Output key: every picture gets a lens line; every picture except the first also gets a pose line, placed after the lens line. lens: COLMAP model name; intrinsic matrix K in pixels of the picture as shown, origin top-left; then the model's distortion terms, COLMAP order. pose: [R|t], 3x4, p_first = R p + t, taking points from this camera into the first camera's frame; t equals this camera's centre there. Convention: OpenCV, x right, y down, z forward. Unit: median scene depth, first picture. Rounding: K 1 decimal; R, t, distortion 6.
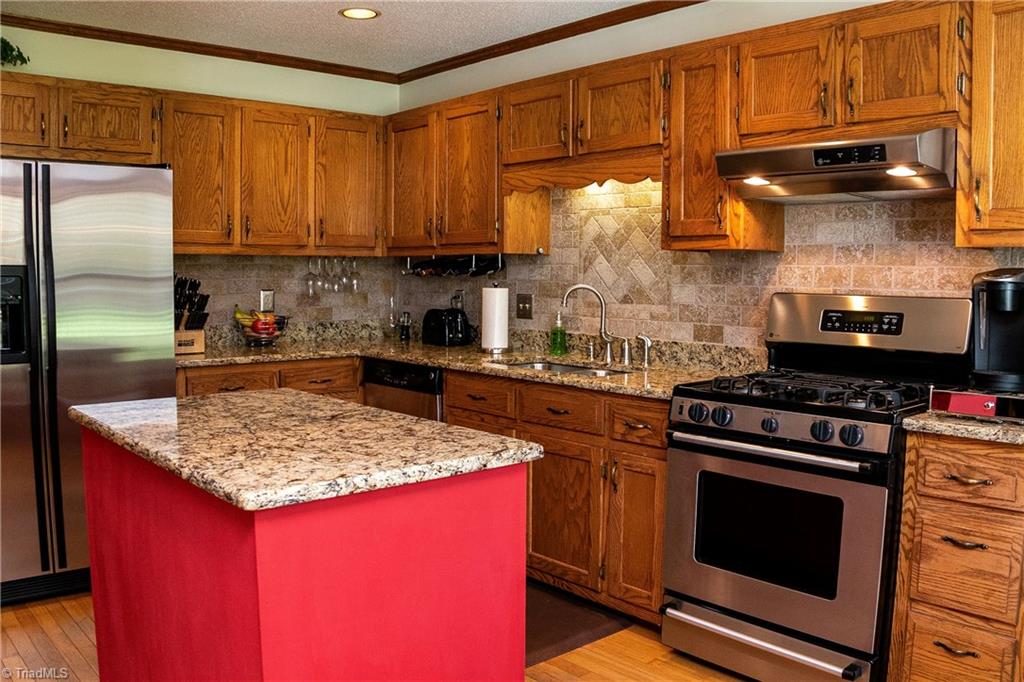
lens RADIAL K [[866.1, 0, 512.0], [0, 866.1, 338.4], [0, 0, 1]] dist [-0.172717, 0.032248]
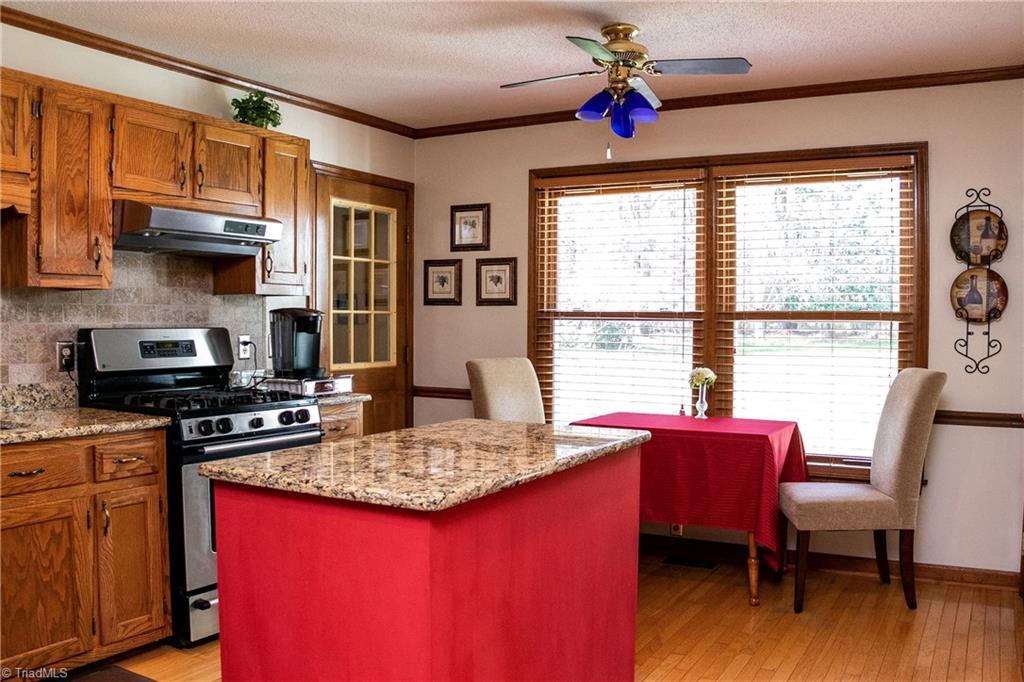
lens RADIAL K [[866.1, 0, 512.7], [0, 866.1, 342.7], [0, 0, 1]] dist [-0.172717, 0.032248]
pose [[-0.319630, -0.031347, 0.947024, -0.723673], [0.063400, 0.996505, 0.054383, -0.048253], [-0.945419, 0.077424, -0.316525, 0.672621]]
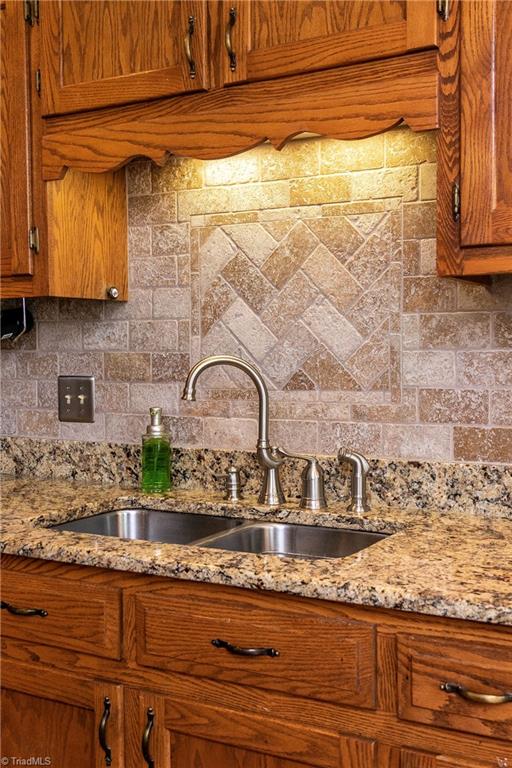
lens RADIAL K [[926.3, 0, 256.5], [0, 926.3, 385.8], [0, 0, 1]] dist [0.027035, 0.000000]
pose [[0.946791, -0.027687, 0.320655, -0.072274], [0.038735, 0.998854, -0.028128, -0.027864], [-0.319509, 0.039052, 0.946778, 0.473316]]
